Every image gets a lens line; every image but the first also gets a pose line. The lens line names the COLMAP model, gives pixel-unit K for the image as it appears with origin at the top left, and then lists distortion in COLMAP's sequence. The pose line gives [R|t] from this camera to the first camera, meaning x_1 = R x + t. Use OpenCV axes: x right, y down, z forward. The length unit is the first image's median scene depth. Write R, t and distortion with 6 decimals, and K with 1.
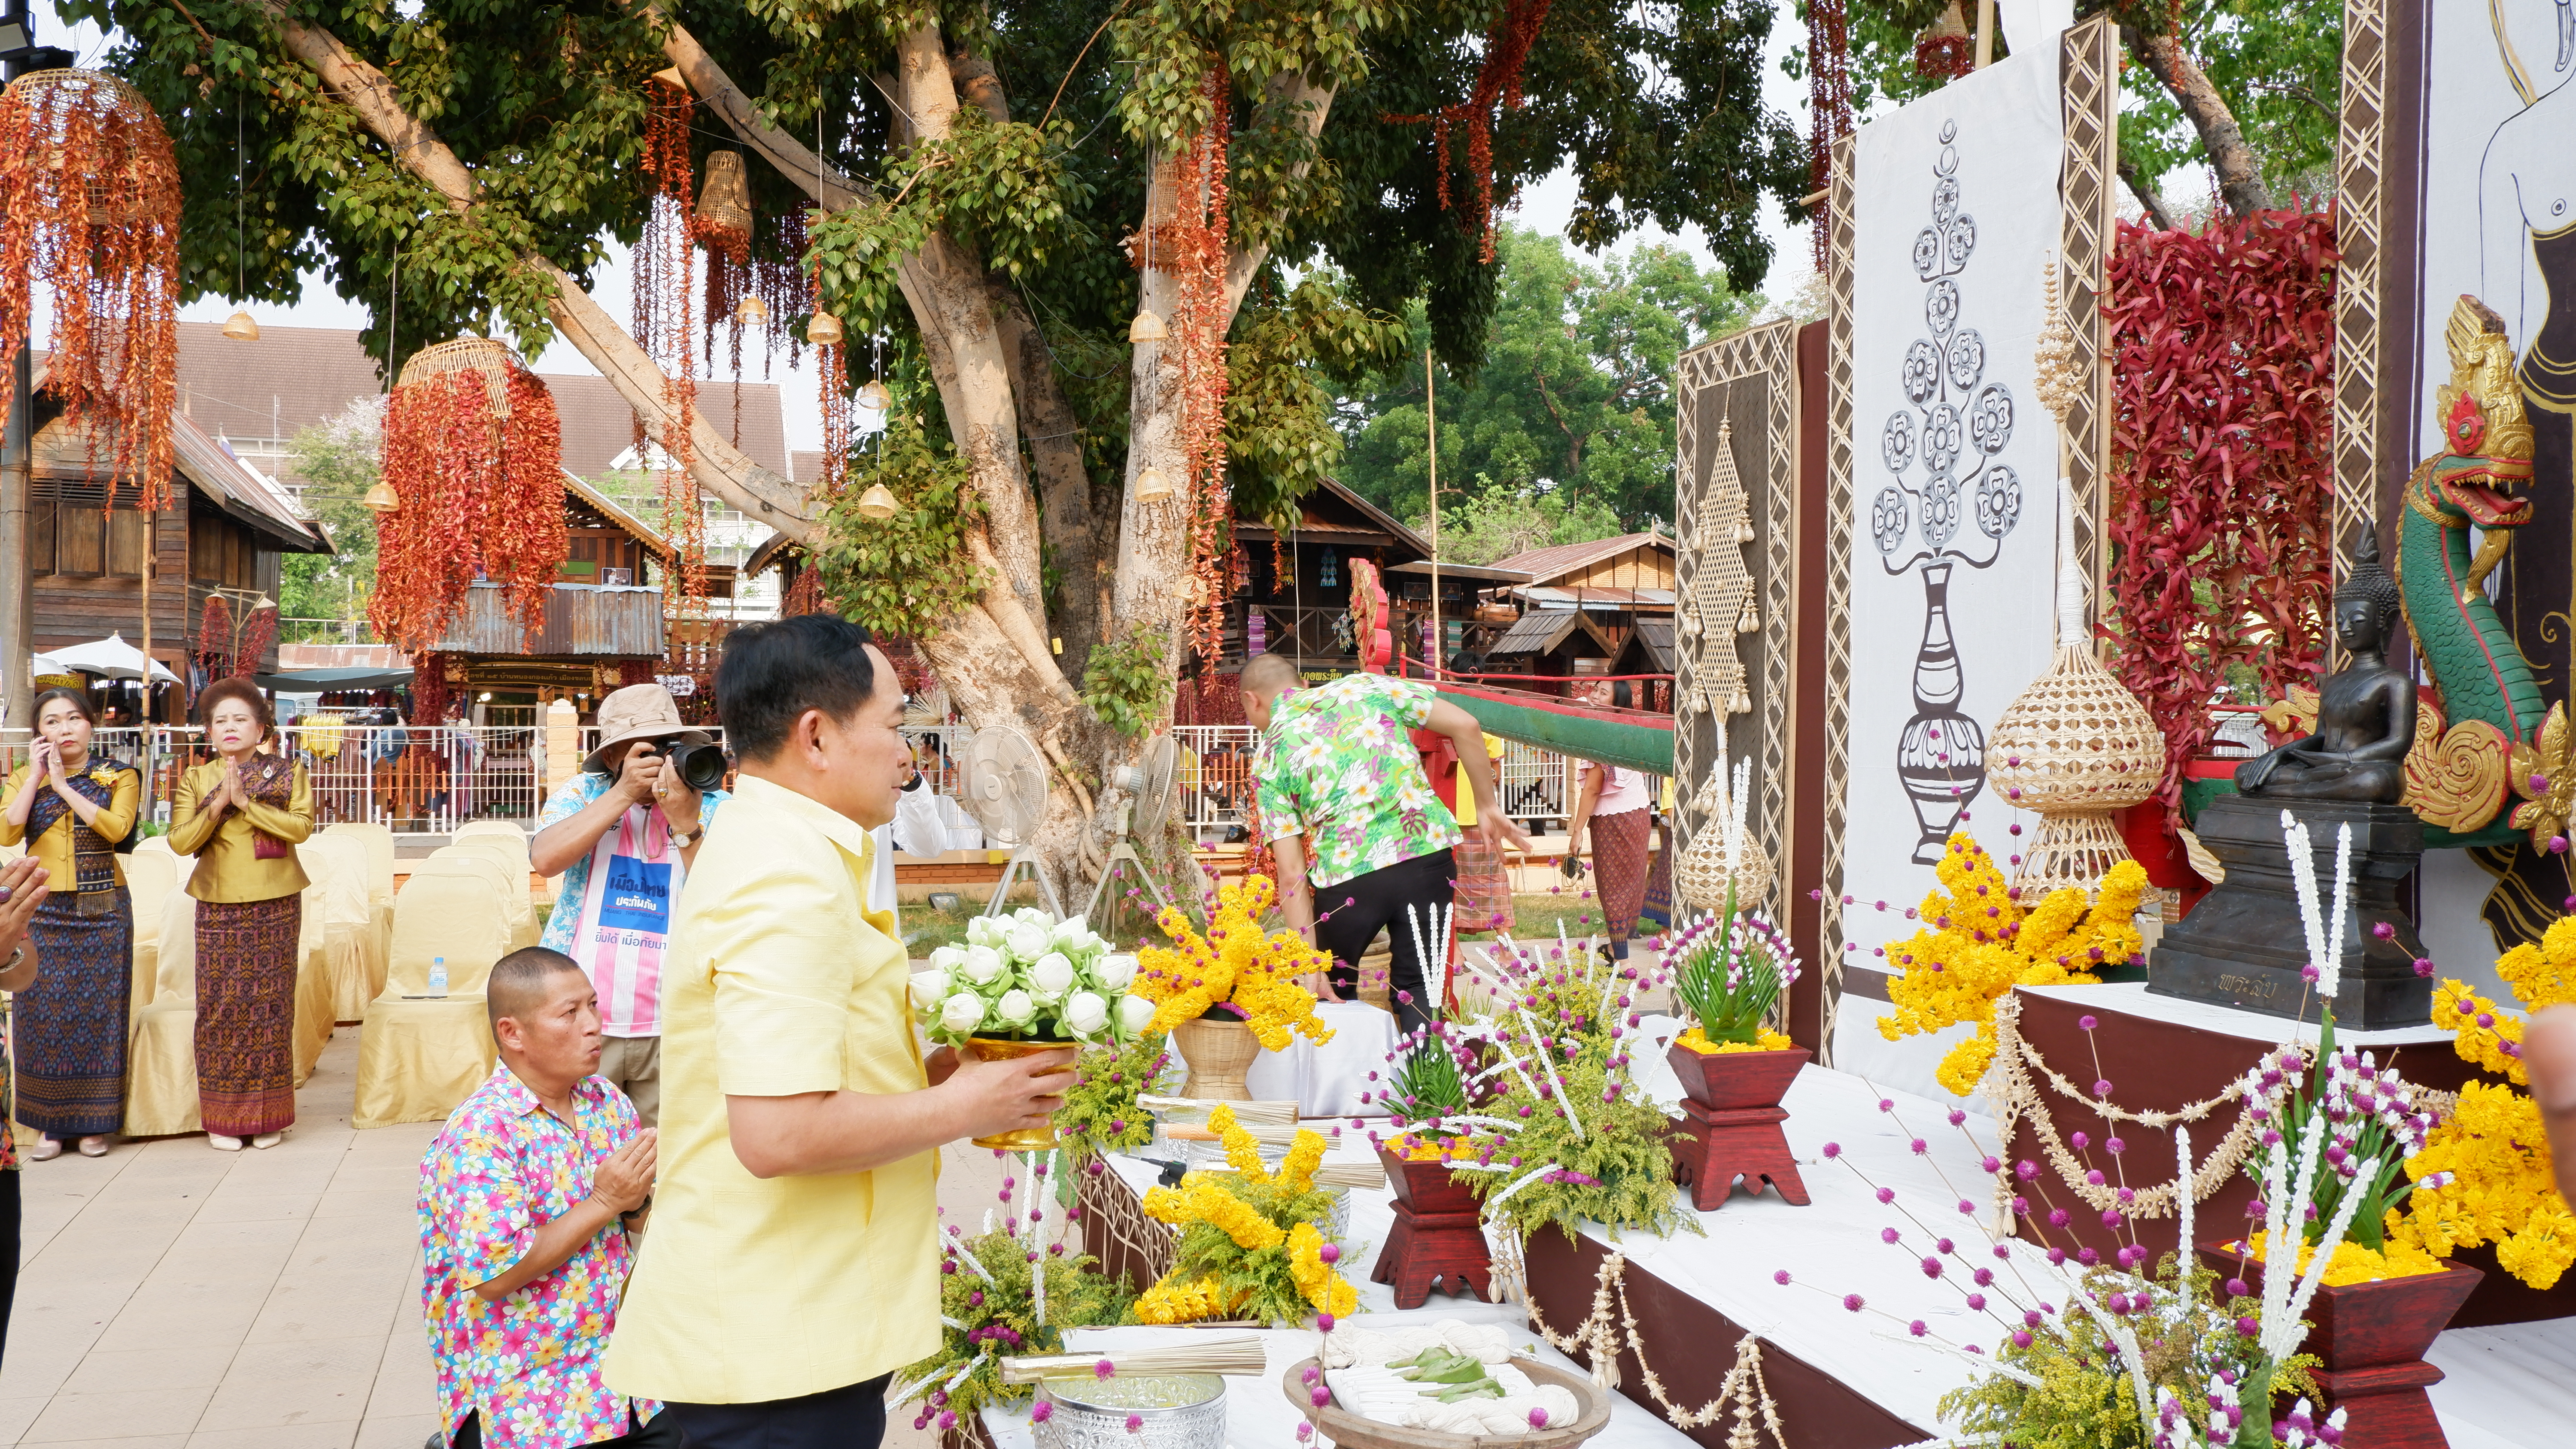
lens RADIAL K [[2239.2, 0, 1289.2], [0, 2239.2, 721.0], [0, 0, 1]] dist [-0.007908, -0.008439]
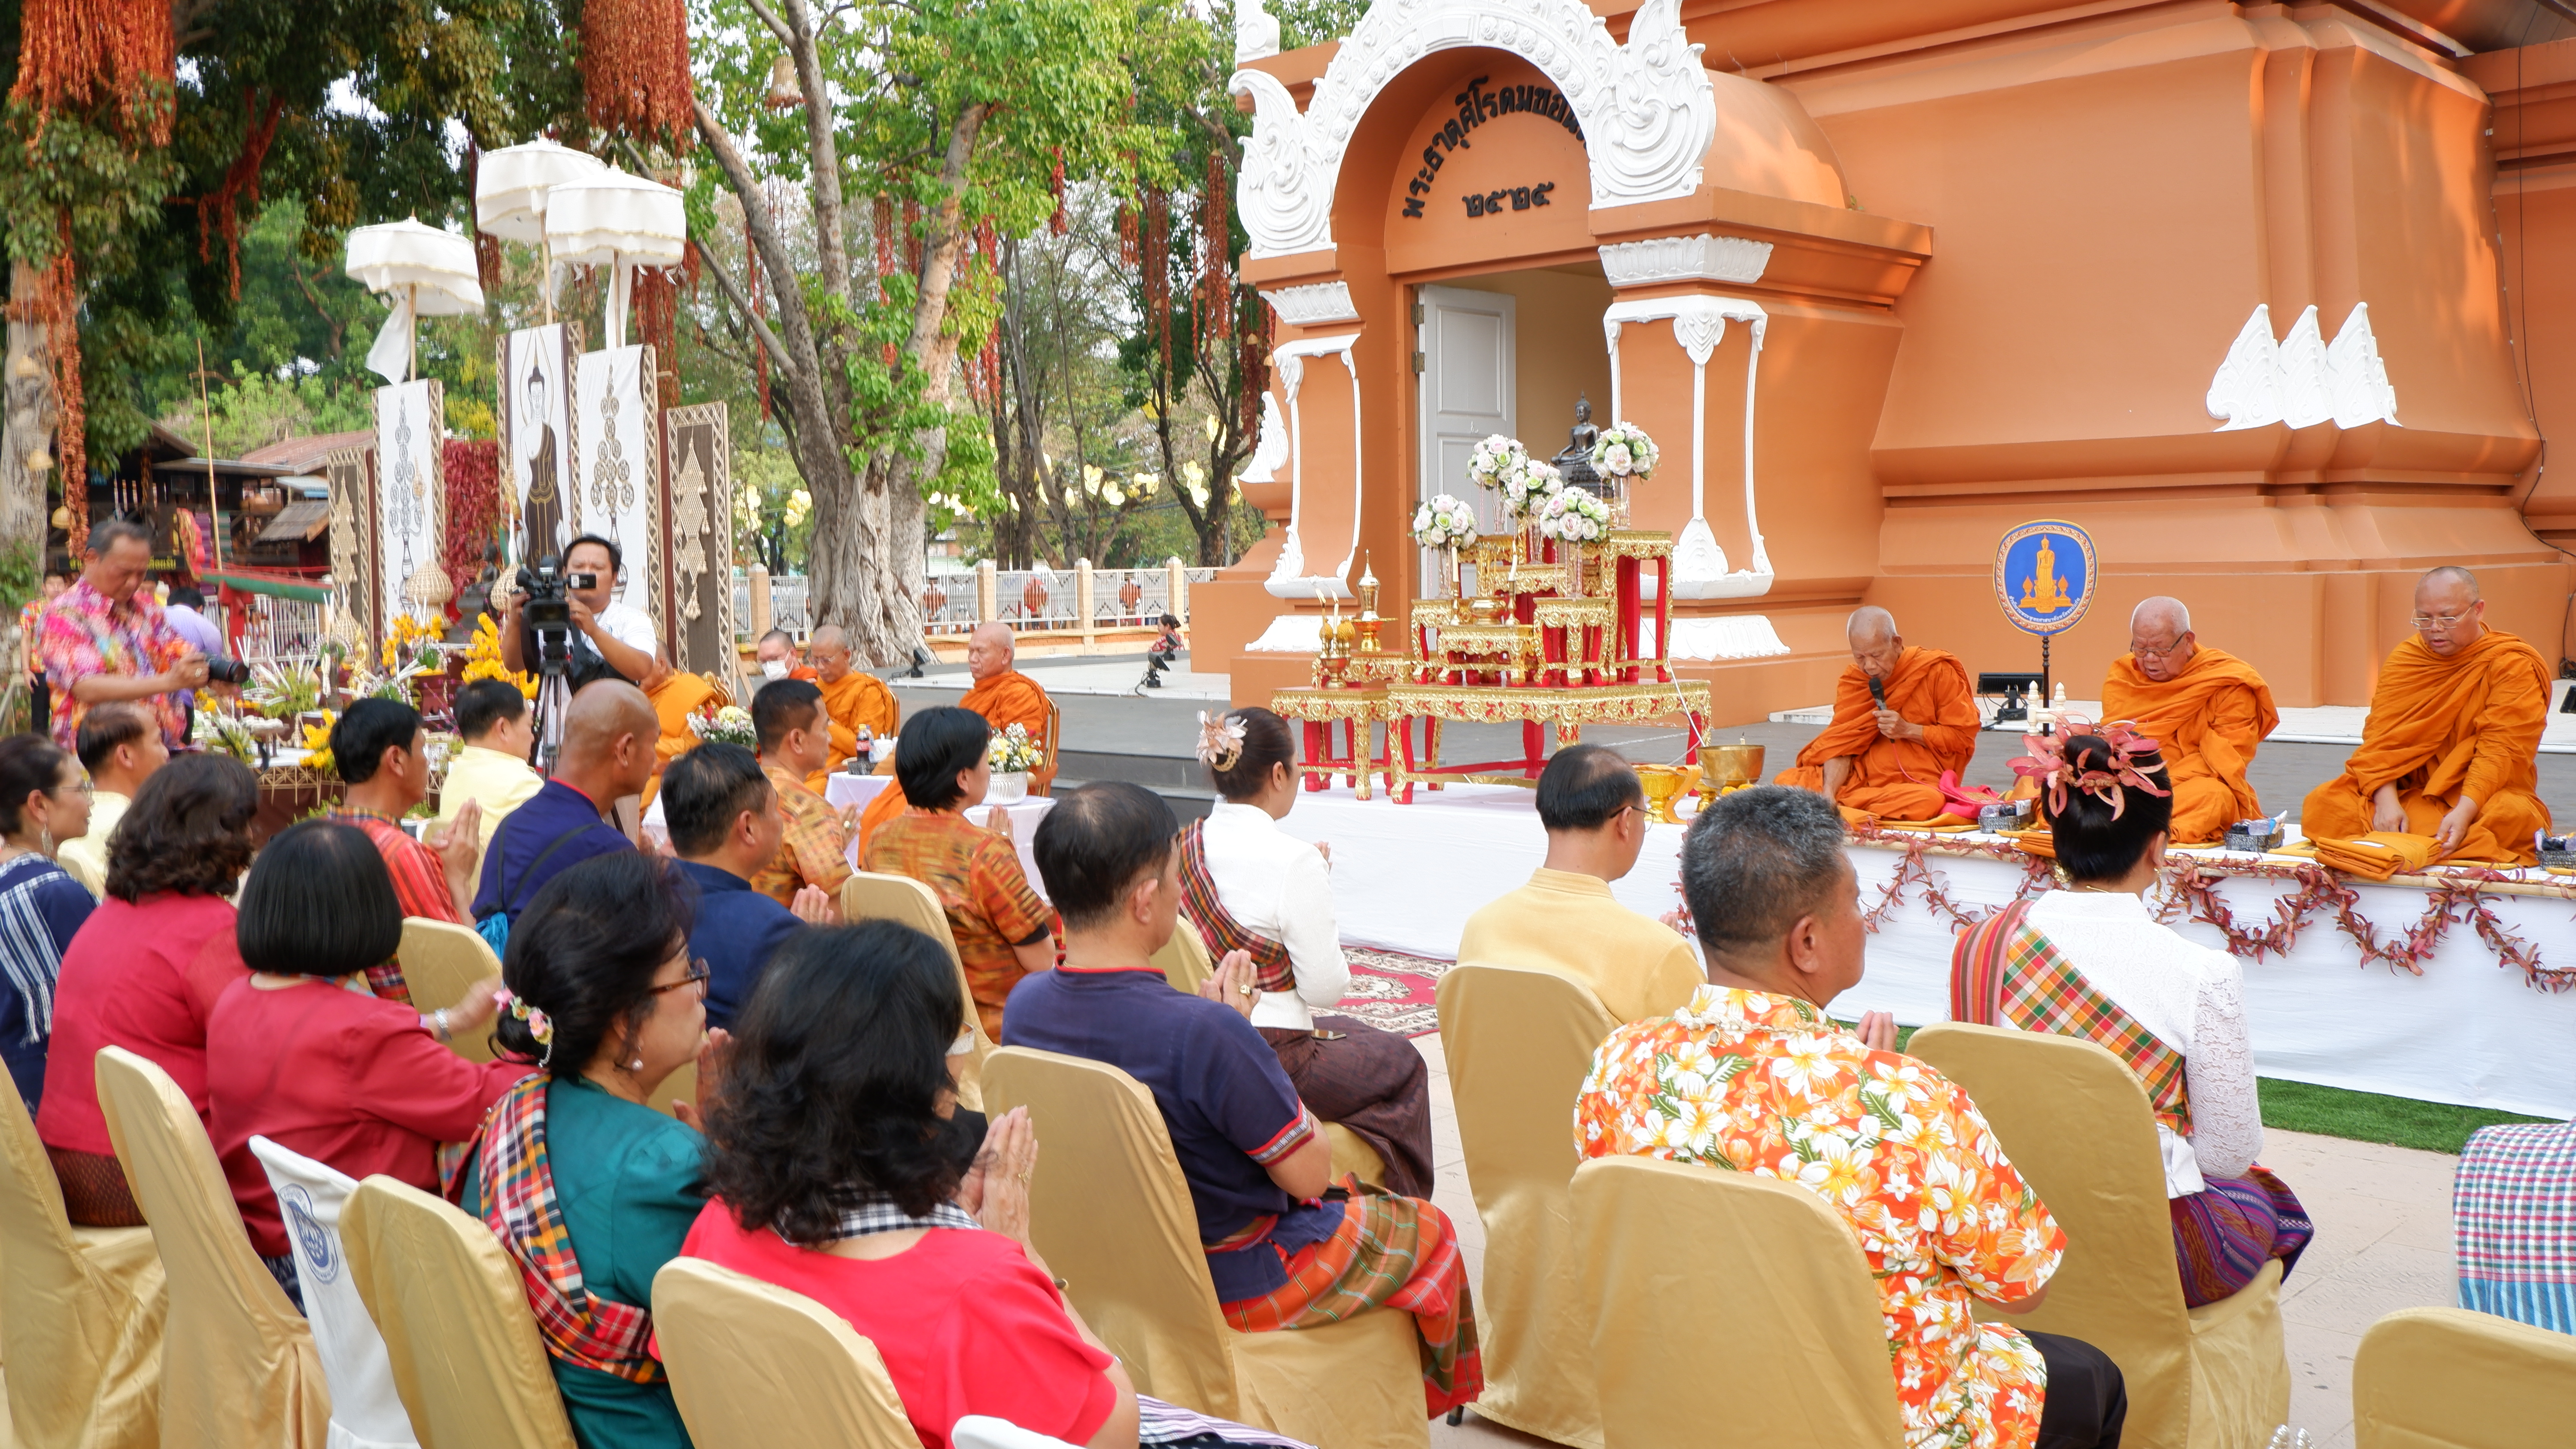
lens RADIAL K [[2239.2, 0, 1290.5], [0, 2239.2, 727.5], [0, 0, 1]] dist [-0.007908, -0.008439]
pose [[0.867207, -0.062693, 0.493985, -0.081657], [0.032188, 0.997026, 0.070027, 0.009204], [-0.496906, -0.044828, 0.866646, -0.920401]]
